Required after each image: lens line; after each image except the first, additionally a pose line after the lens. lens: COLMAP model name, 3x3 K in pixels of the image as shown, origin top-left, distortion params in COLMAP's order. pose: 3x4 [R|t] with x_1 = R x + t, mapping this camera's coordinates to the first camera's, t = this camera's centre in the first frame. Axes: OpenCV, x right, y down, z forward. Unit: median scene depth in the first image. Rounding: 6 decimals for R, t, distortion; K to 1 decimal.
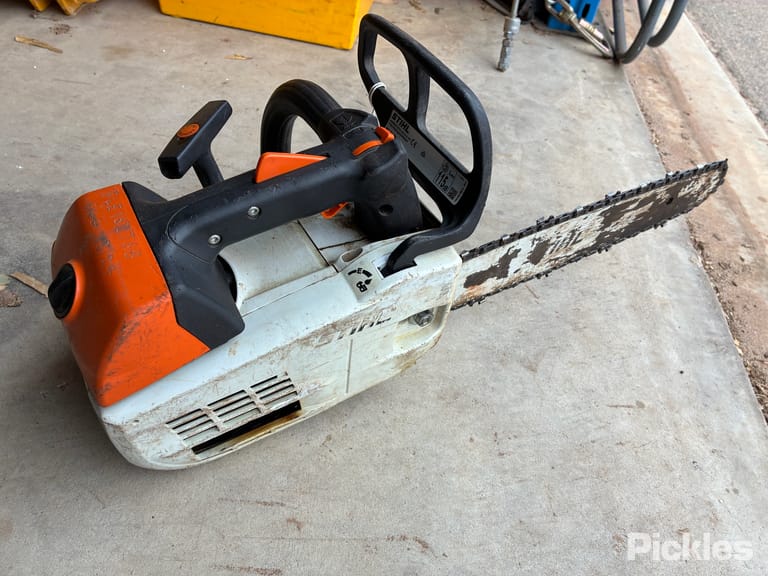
lens RADIAL K [[592.2, 0, 390.2], [0, 592.2, 282.1], [0, 0, 1]] dist [0.046569, -0.065453]
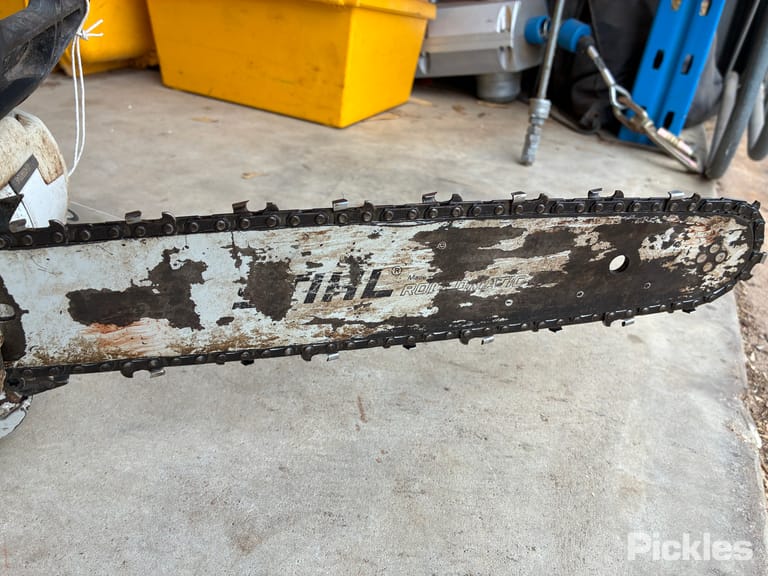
lens RADIAL K [[592.2, 0, 384.5], [0, 592.2, 284.2], [0, 0, 1]] dist [0.046569, -0.065453]
pose [[0.951982, 0.119435, -0.281897, 0.311452], [-0.196400, 0.944580, -0.263050, 0.037237], [0.234857, 0.305784, 0.922680, 0.366523]]
